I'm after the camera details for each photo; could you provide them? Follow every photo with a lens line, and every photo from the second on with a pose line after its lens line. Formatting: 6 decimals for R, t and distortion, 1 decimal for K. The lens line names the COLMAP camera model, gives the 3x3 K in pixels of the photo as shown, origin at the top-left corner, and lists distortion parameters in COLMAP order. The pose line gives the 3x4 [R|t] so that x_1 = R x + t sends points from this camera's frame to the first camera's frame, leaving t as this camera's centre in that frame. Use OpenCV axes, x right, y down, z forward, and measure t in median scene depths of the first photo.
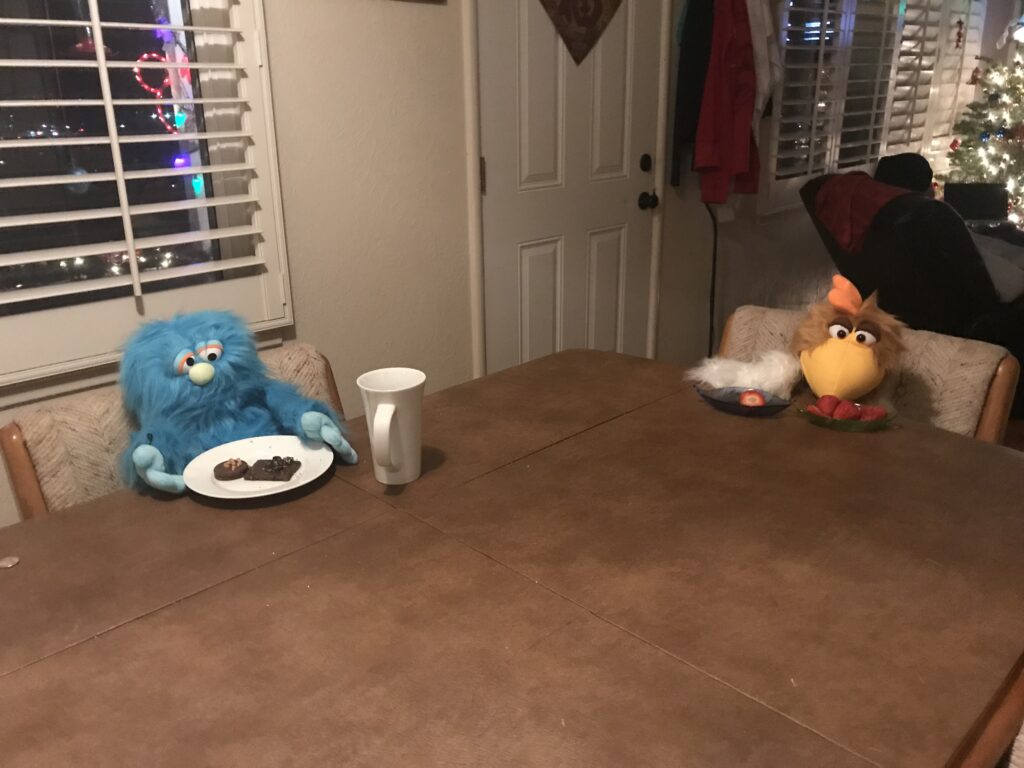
lens RADIAL K [[839.0, 0, 508.1], [0, 839.0, 381.7], [0, 0, 1]] dist [0.031325, -0.056295]
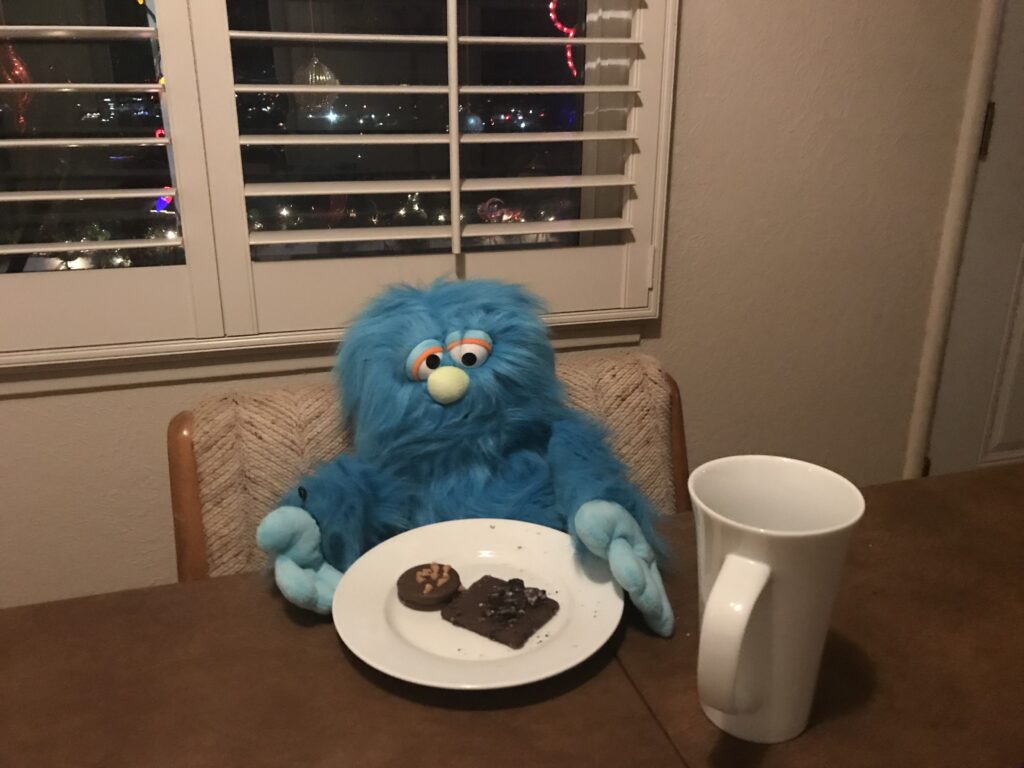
lens RADIAL K [[839.0, 0, 508.1], [0, 839.0, 381.7], [0, 0, 1]] dist [0.031325, -0.056295]
pose [[0.882583, 0.169675, -0.438472, -0.070938], [-0.165323, 0.985051, 0.048412, -0.045609], [0.440132, 0.029761, 0.897440, 0.485923]]
